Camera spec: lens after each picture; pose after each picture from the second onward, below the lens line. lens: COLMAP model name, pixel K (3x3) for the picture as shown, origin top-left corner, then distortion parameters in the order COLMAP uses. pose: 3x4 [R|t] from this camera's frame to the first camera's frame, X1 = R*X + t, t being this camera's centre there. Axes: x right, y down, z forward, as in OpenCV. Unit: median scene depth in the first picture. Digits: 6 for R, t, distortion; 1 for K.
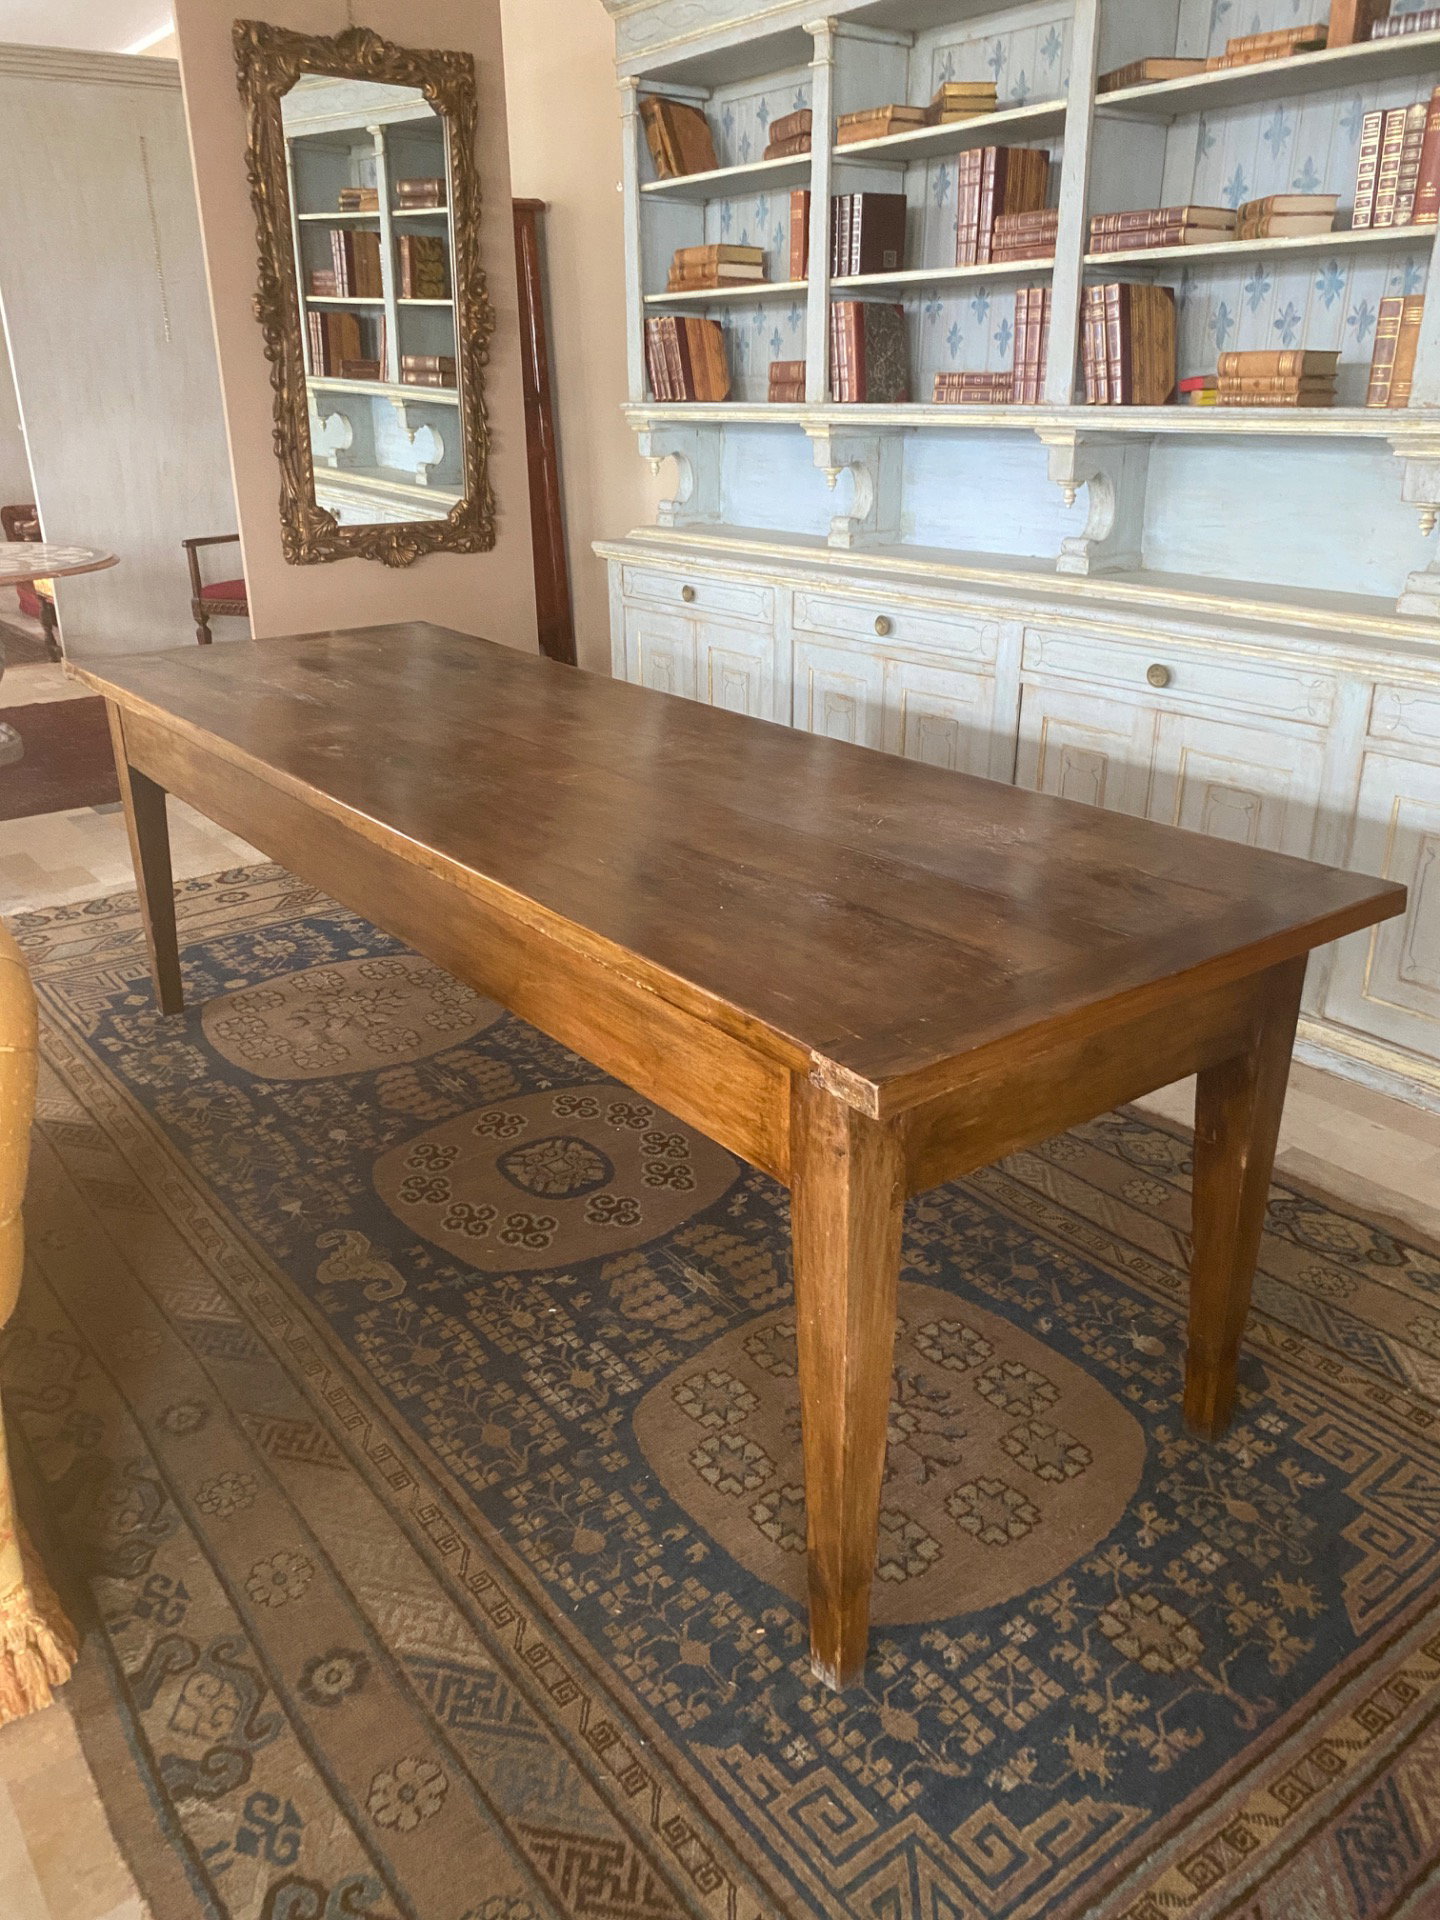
lens RADIAL K [[1454.9, 0, 719.6], [0, 1454.9, 949.6], [0, 0, 1]] dist [0.024847, -0.025599]
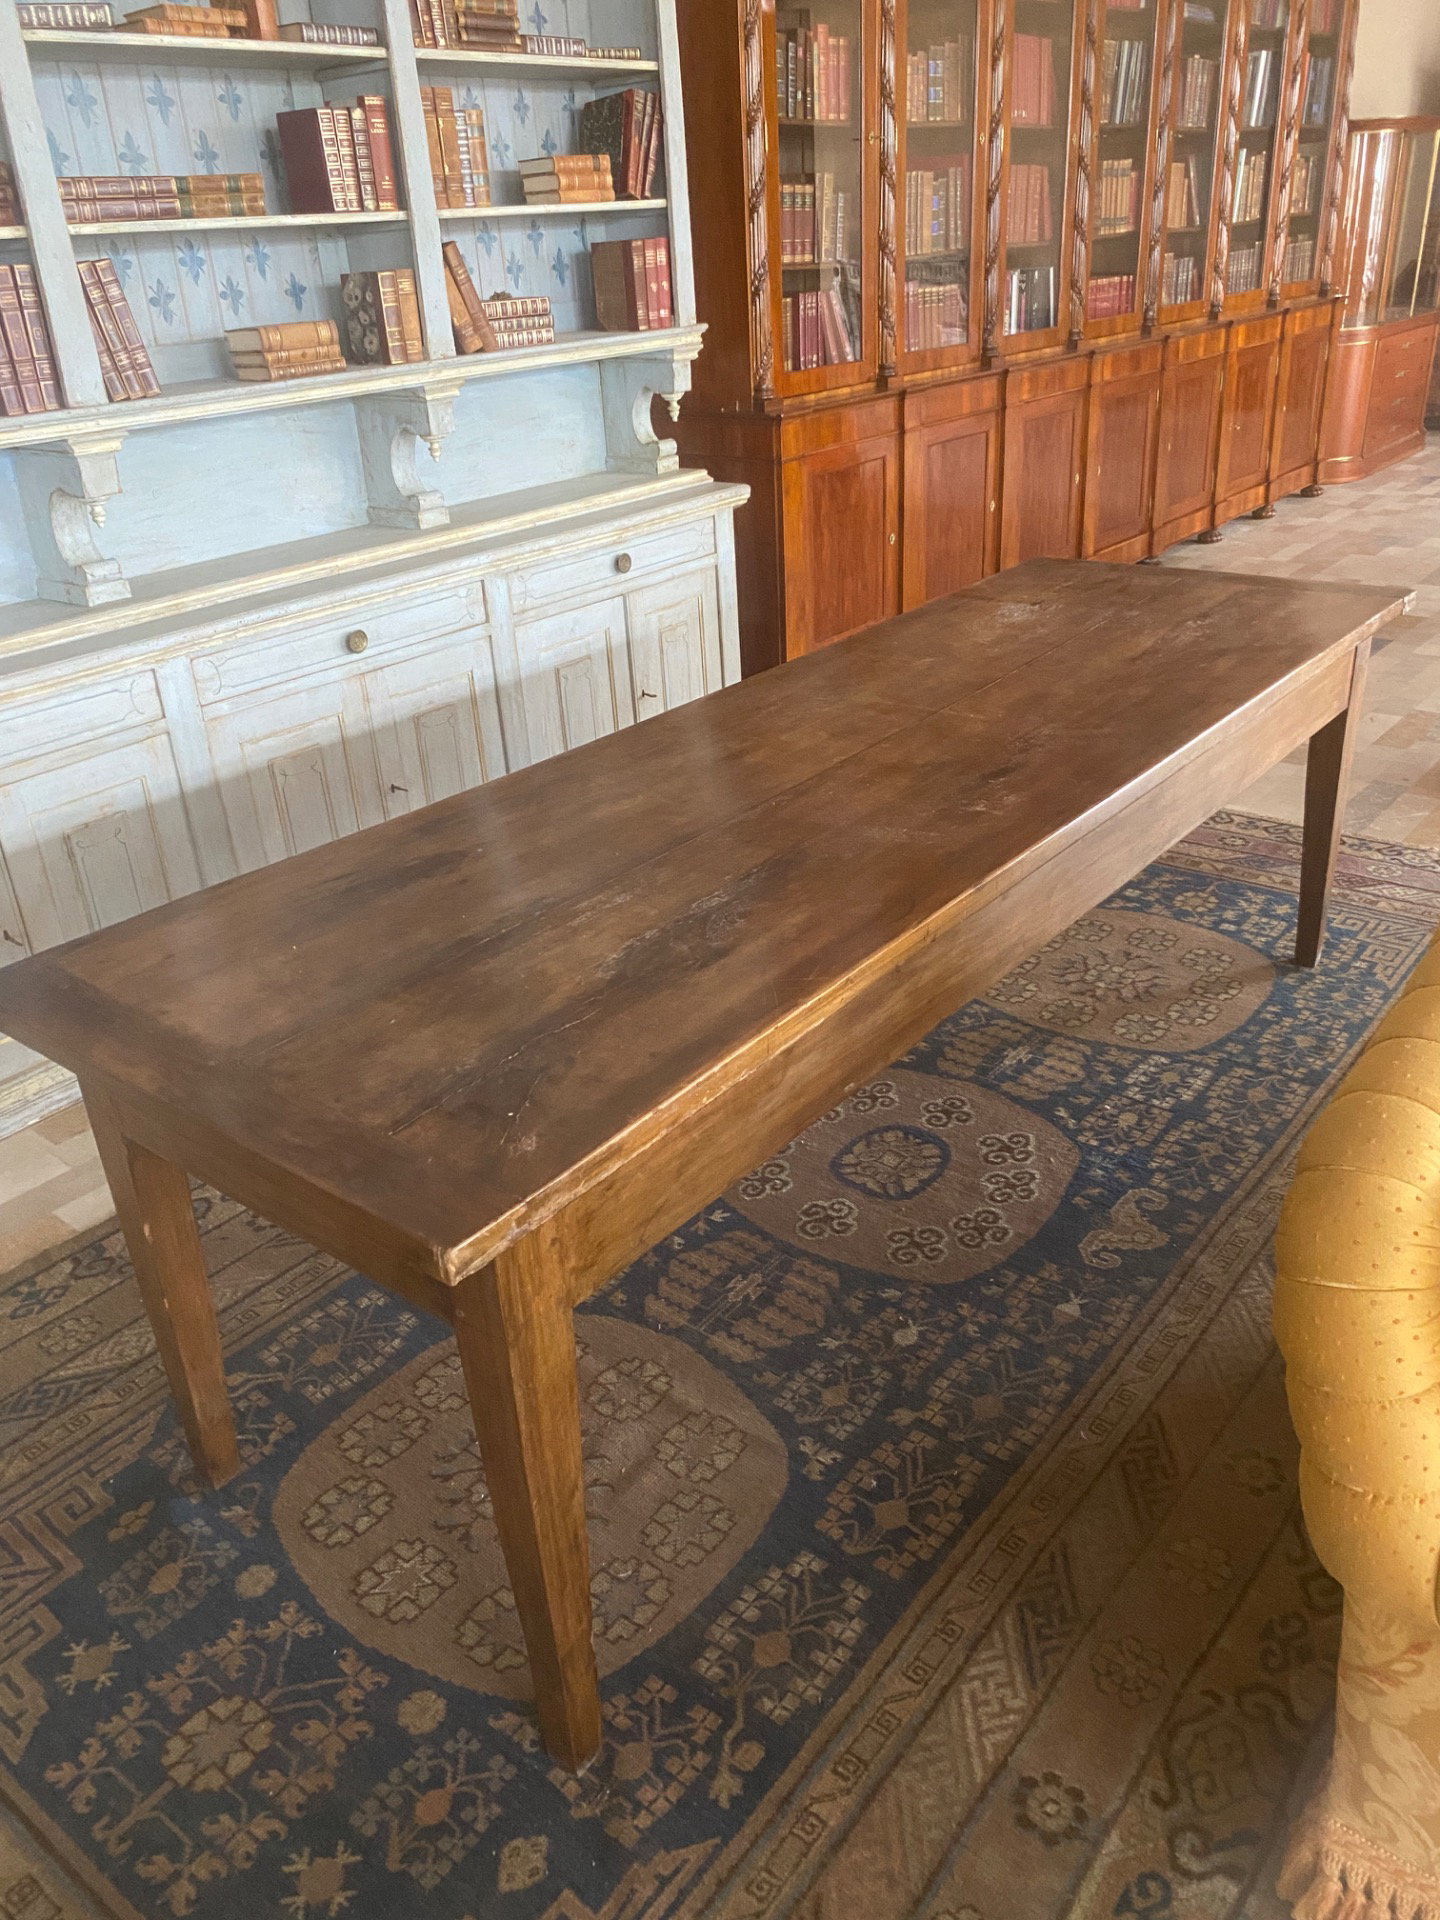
lens RADIAL K [[1463.6, 0, 696.8], [0, 1463.6, 963.6], [0, 0, 1]] dist [0.012033, -0.013017]
pose [[-0.234624, -0.417522, 0.877853, -0.994702], [0.412076, 0.775188, 0.478828, -0.535223], [-0.880423, 0.474087, -0.009827, 1.189270]]
